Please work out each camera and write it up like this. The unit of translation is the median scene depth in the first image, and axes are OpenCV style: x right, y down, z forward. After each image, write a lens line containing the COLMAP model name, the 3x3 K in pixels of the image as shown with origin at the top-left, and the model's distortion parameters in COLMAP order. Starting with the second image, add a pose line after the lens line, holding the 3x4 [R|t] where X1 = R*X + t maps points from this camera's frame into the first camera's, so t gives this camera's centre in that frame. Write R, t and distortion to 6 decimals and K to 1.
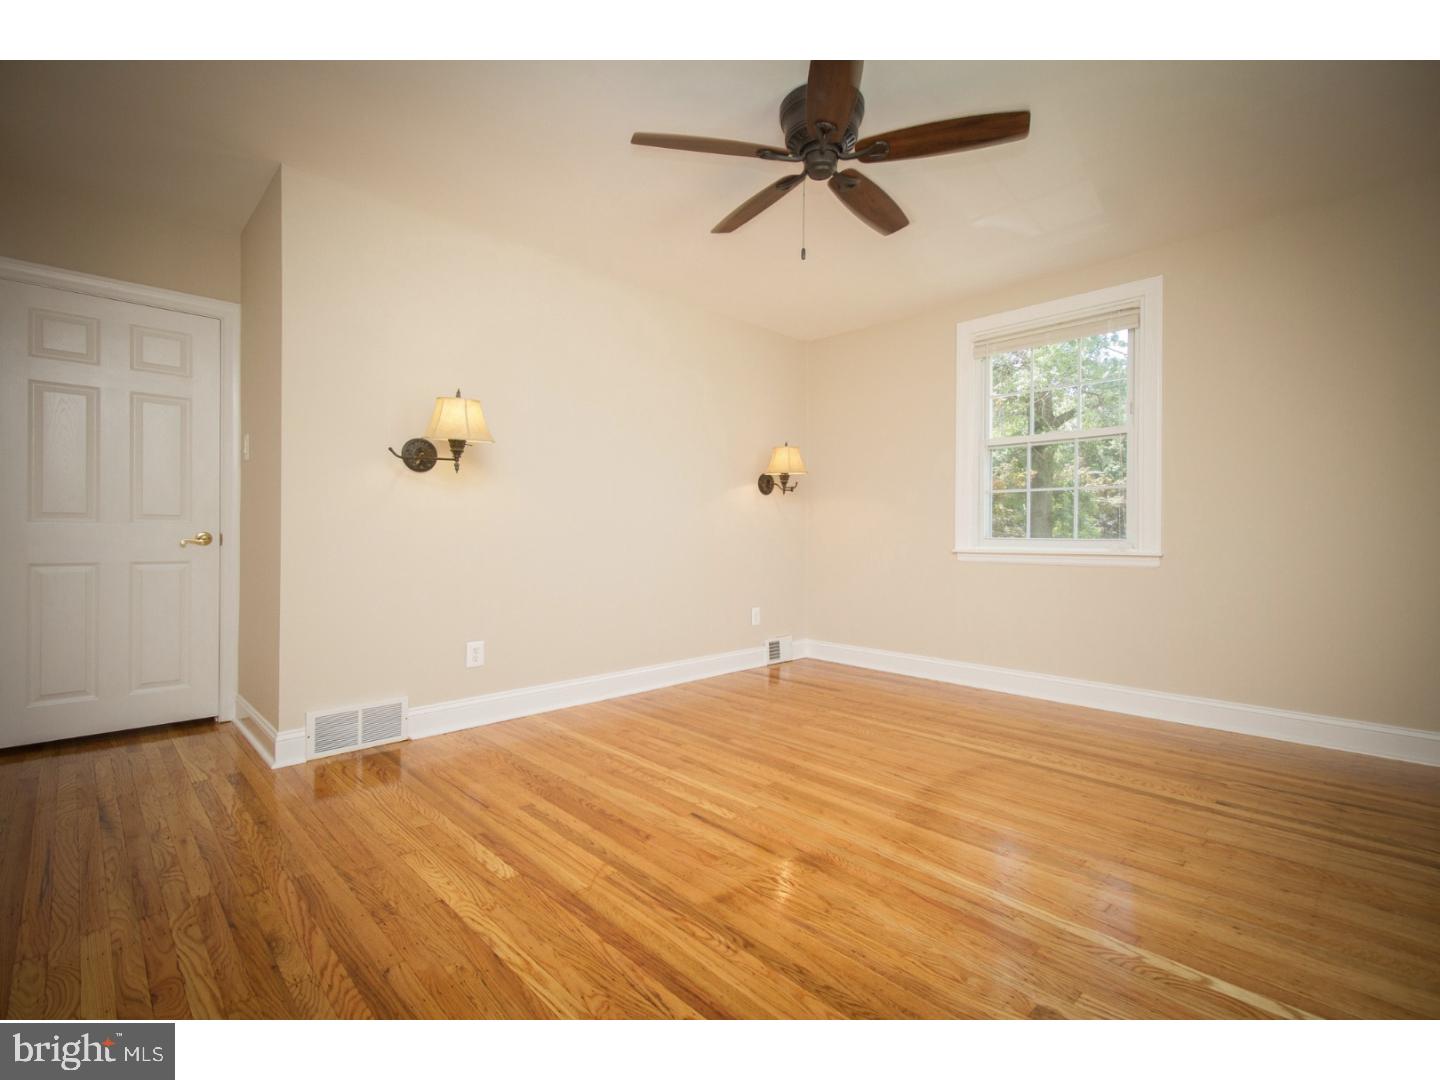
lens RADIAL K [[672.7, 0, 727.4], [0, 672.7, 539.3], [0, 0, 1]] dist [0.003251, -0.000503]
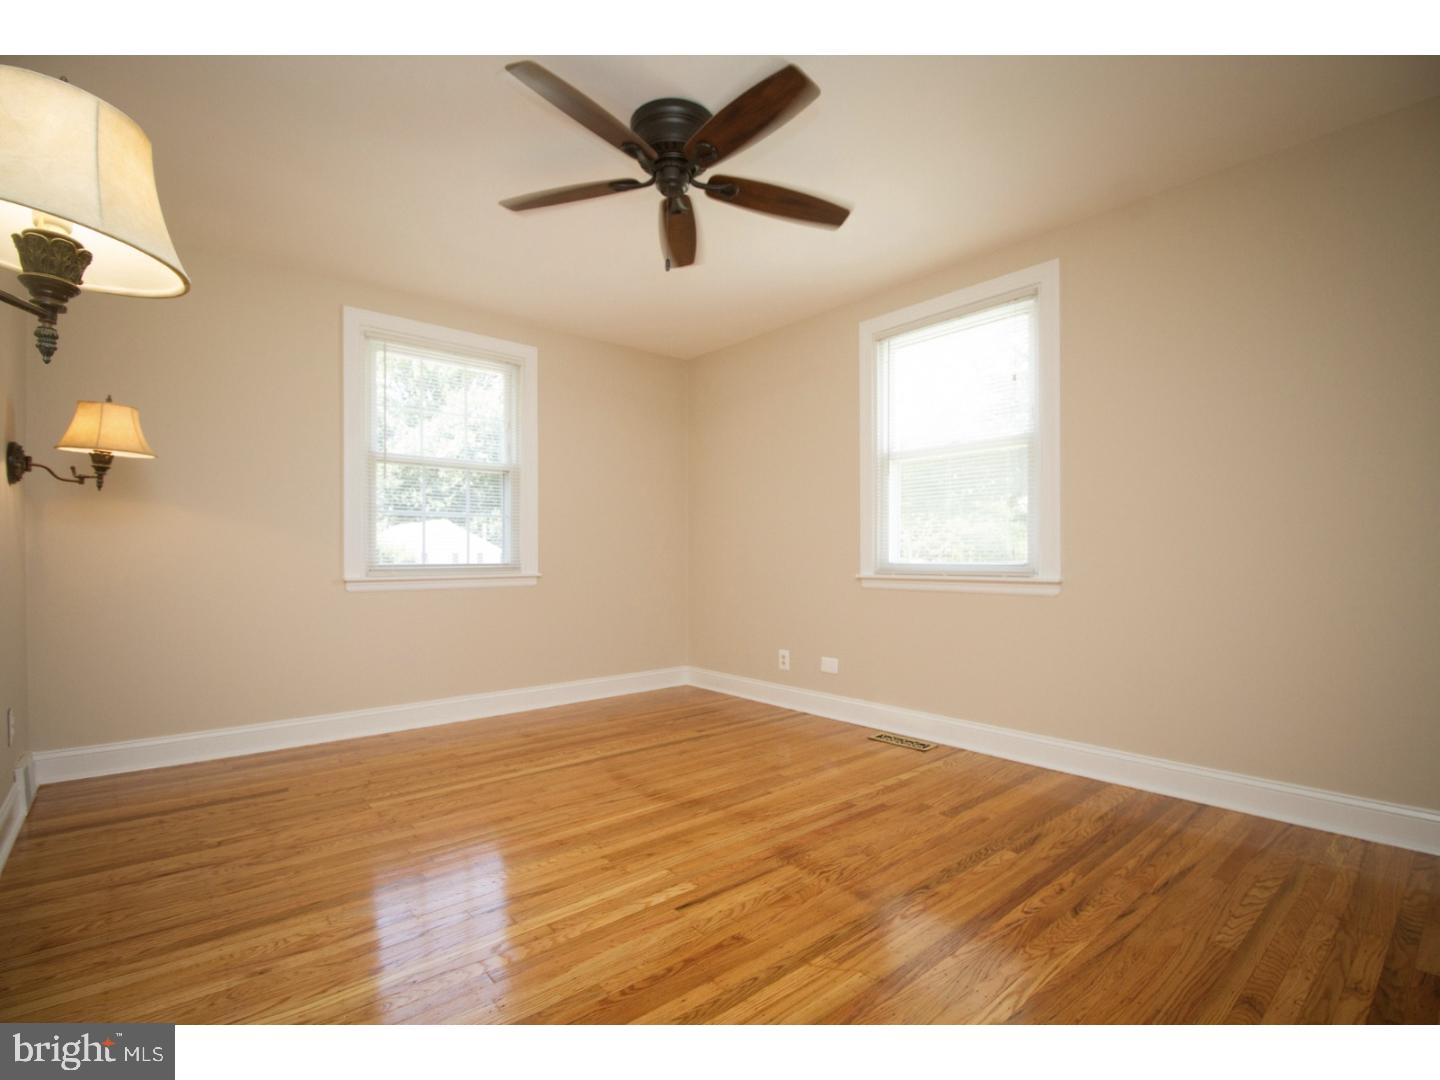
lens RADIAL K [[672.7, 0, 727.4], [0, 672.7, 539.3], [0, 0, 1]] dist [0.003251, -0.000503]
pose [[0.052287, 0.018101, 0.998468, -0.809527], [0.006762, 0.999806, -0.018480, -0.024636], [-0.998609, 0.007718, 0.052154, 0.825094]]
